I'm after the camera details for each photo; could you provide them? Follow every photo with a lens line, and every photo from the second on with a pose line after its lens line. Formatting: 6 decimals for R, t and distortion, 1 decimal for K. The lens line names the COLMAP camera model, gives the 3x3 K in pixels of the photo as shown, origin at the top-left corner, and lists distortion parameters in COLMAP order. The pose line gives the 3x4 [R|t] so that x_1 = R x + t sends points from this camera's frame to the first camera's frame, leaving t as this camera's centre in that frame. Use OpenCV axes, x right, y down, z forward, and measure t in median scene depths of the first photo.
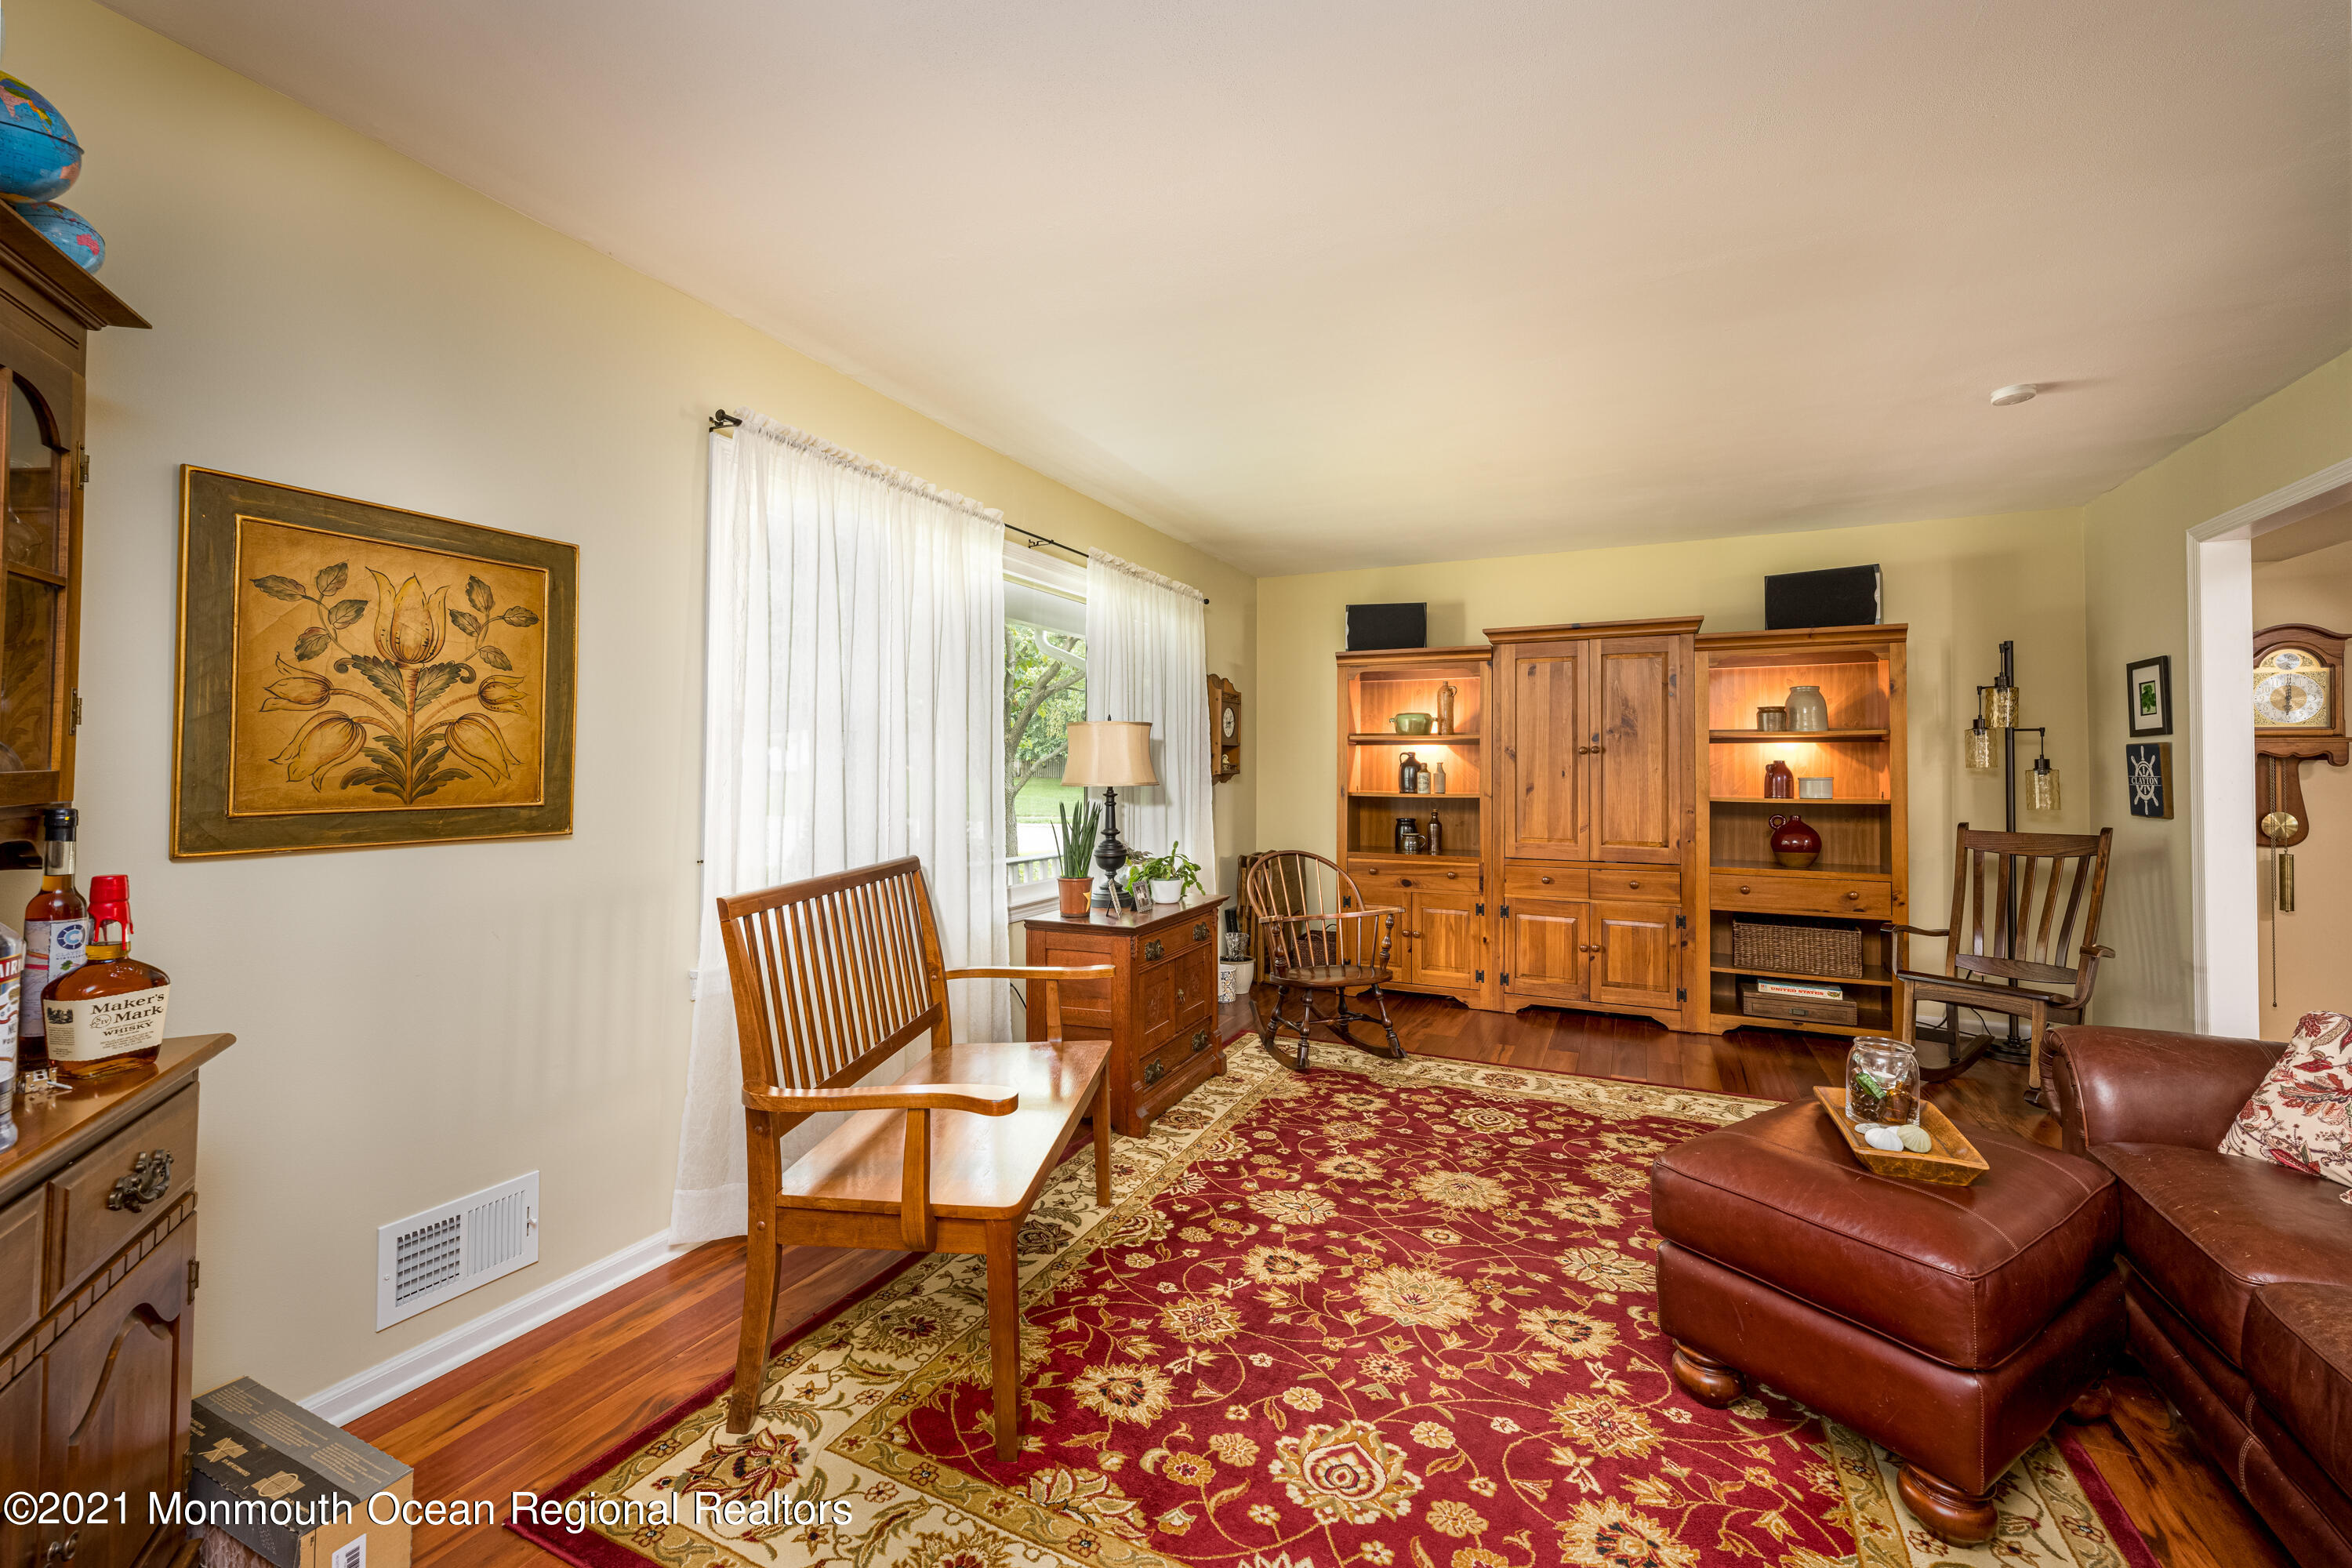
lens RADIAL K [[956.6, 0, 1187.6], [0, 956.6, 745.3], [0, 0, 1]] dist [0.001471, -0.000277]
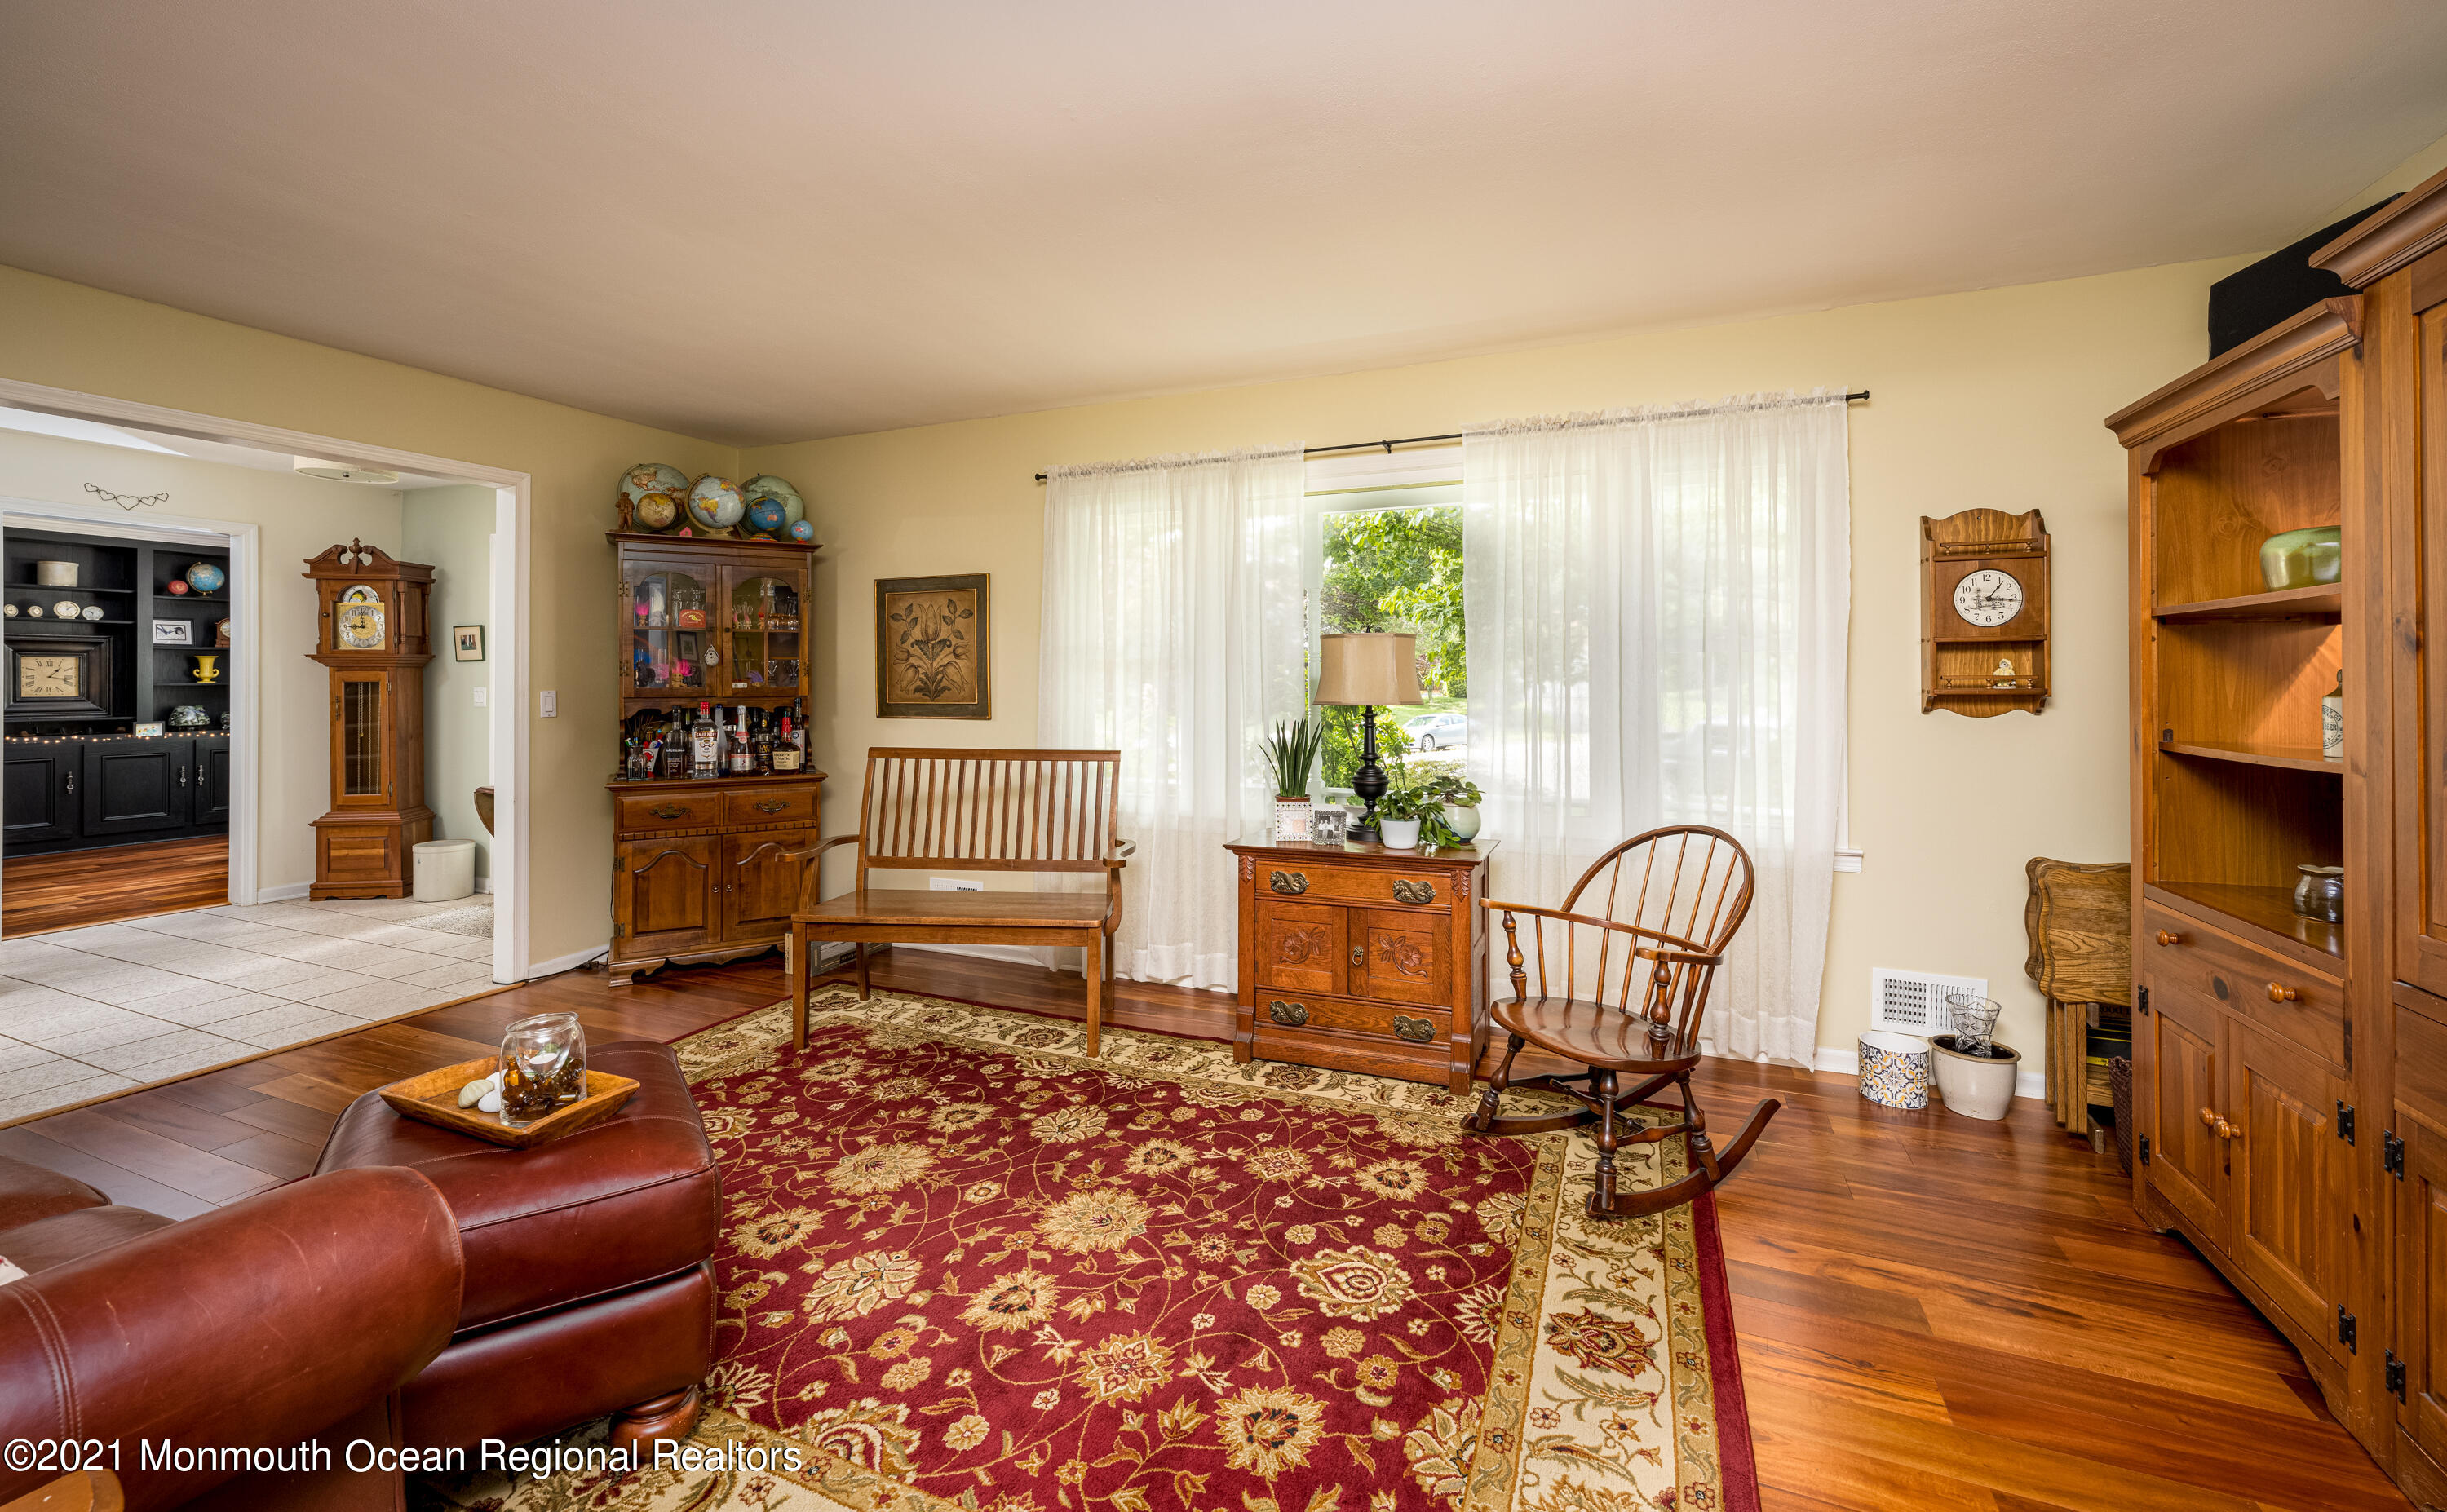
lens RADIAL K [[995.7, 0, 1209.0], [0, 995.7, 673.3], [0, 0, 1]] dist [-0.001774, 0.000133]
pose [[0.033153, -0.011363, -0.999386, 1.015506], [0.024877, 0.999635, -0.010541, 0.022152], [0.999141, -0.024513, 0.033423, 0.981989]]
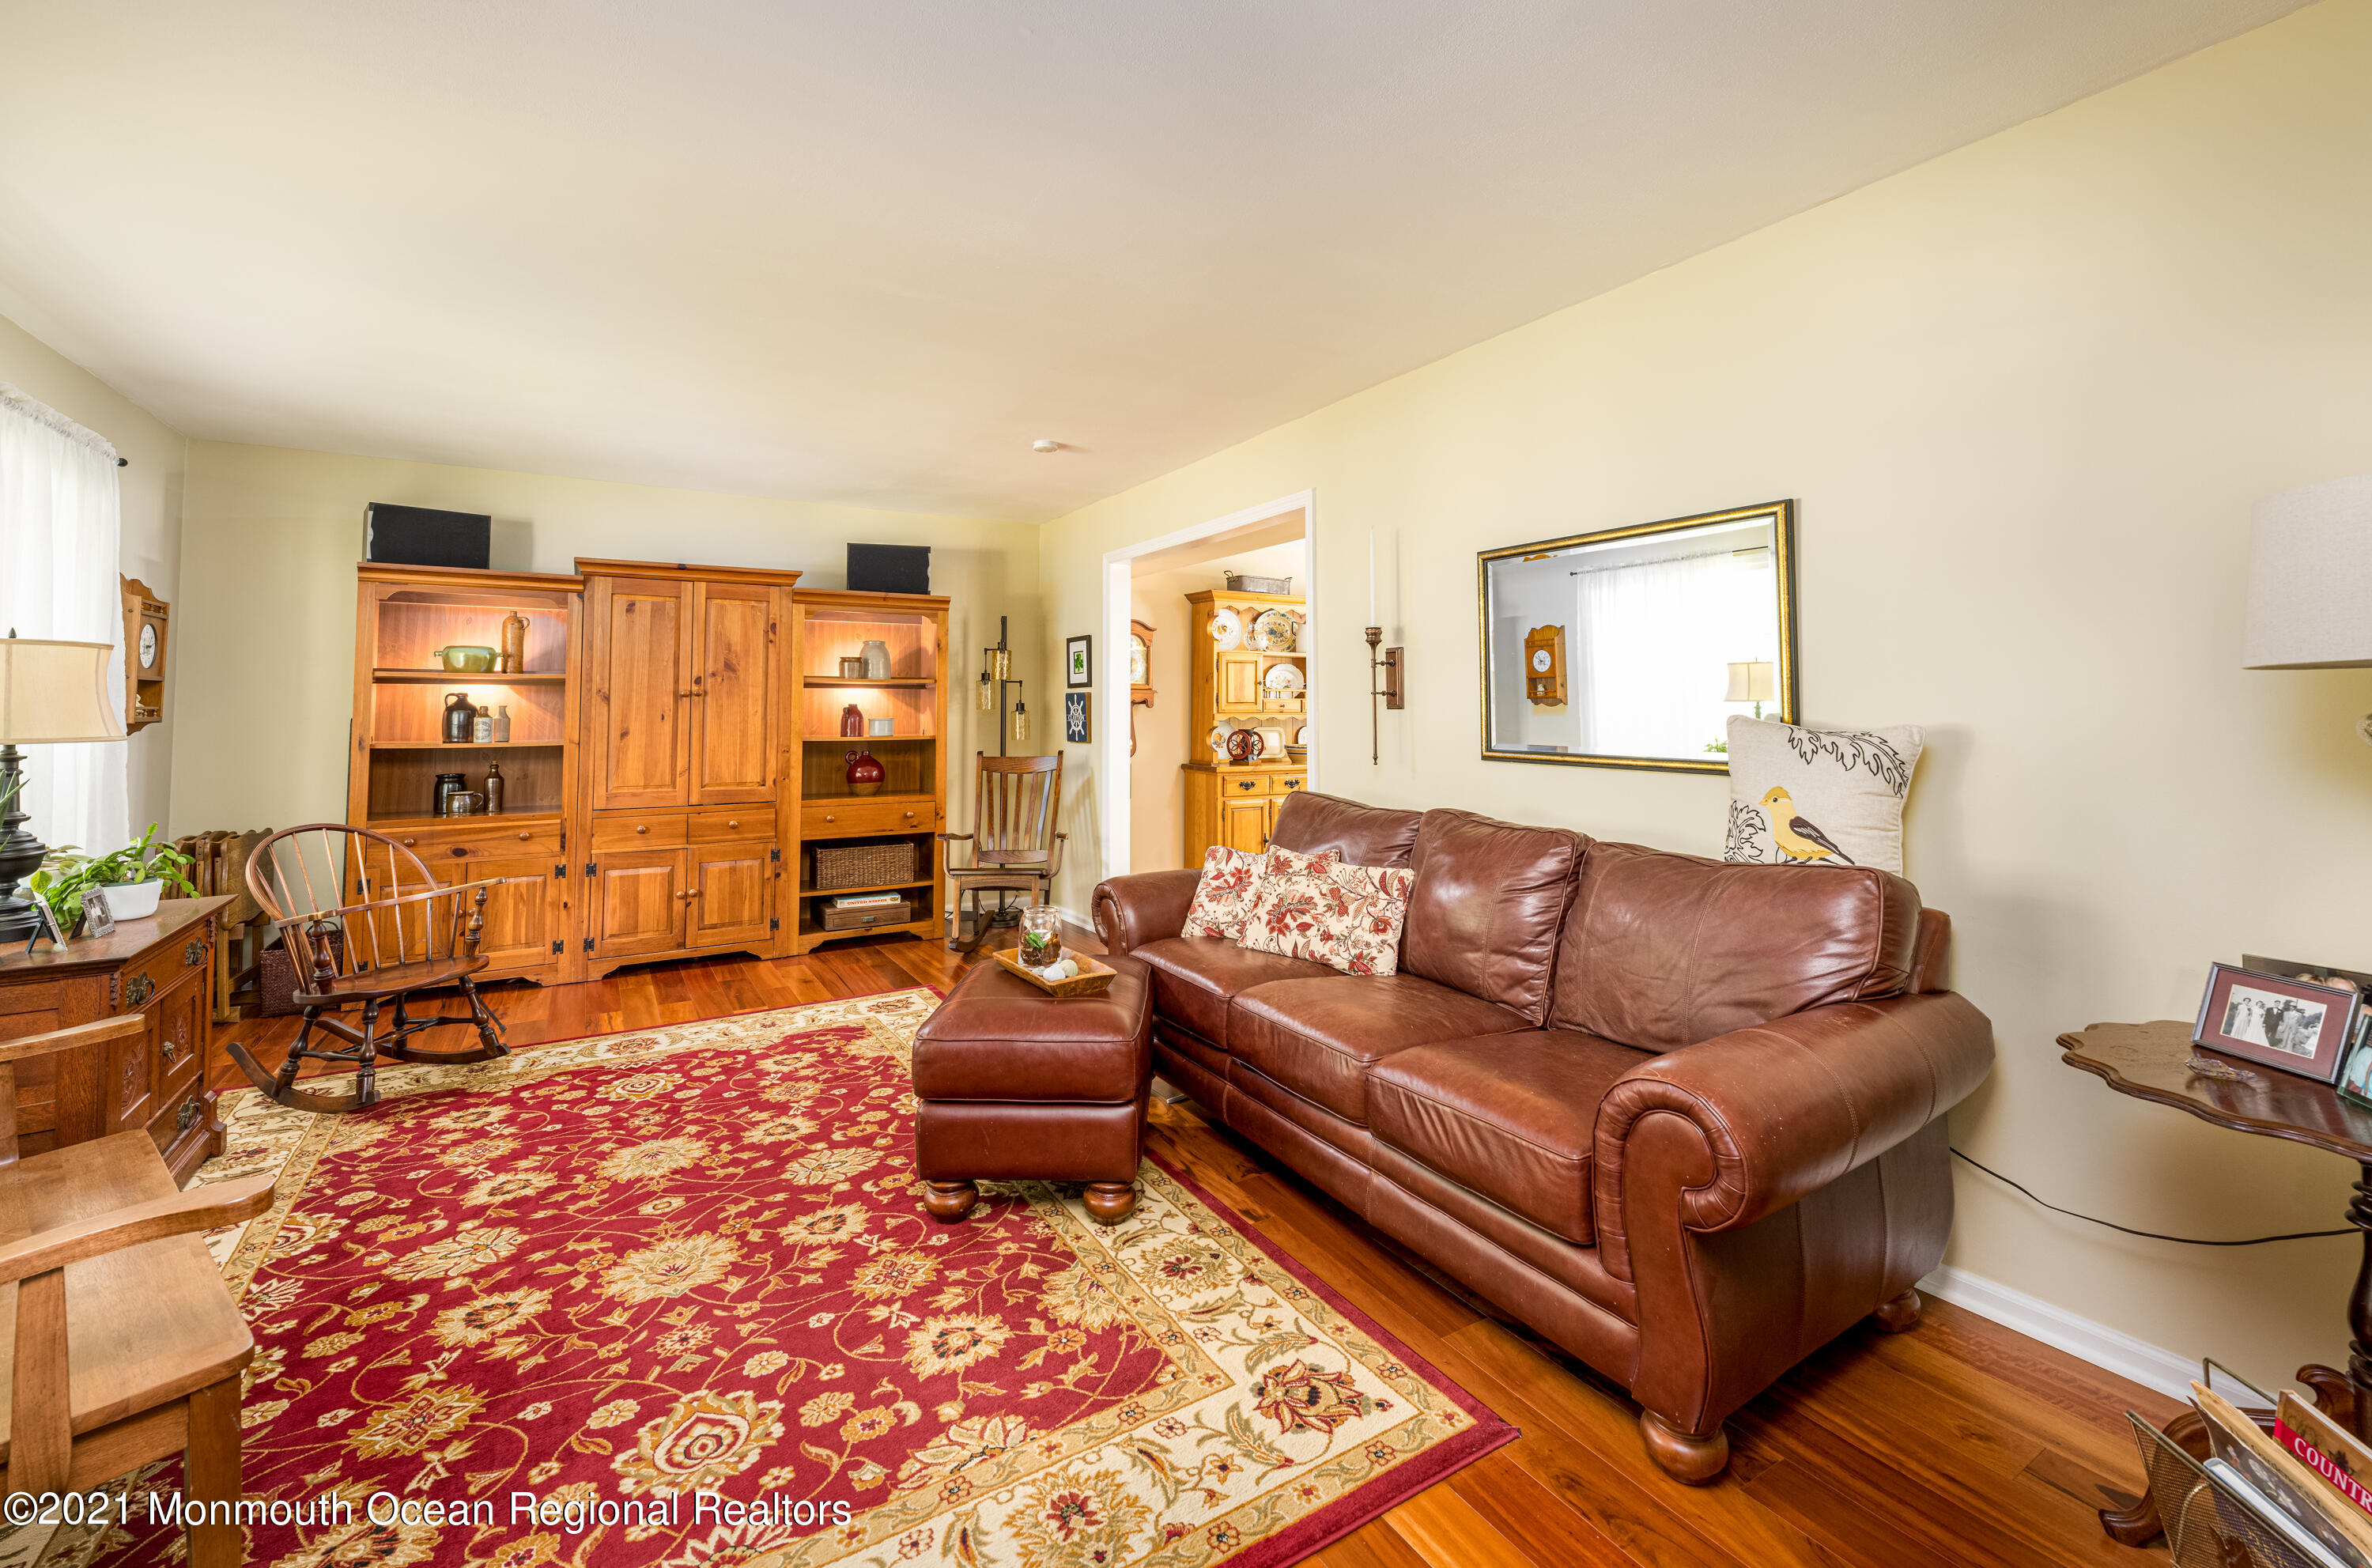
lens RADIAL K [[986.8, 0, 1172.3], [0, 986.8, 666.5], [0, 0, 1]] dist [0.000882, -0.000319]
pose [[0.558462, 0.032841, 0.828880, -0.229825], [-0.014884, 0.999452, -0.029572, 0.000700], [-0.829397, 0.004178, 0.558645, 0.027023]]
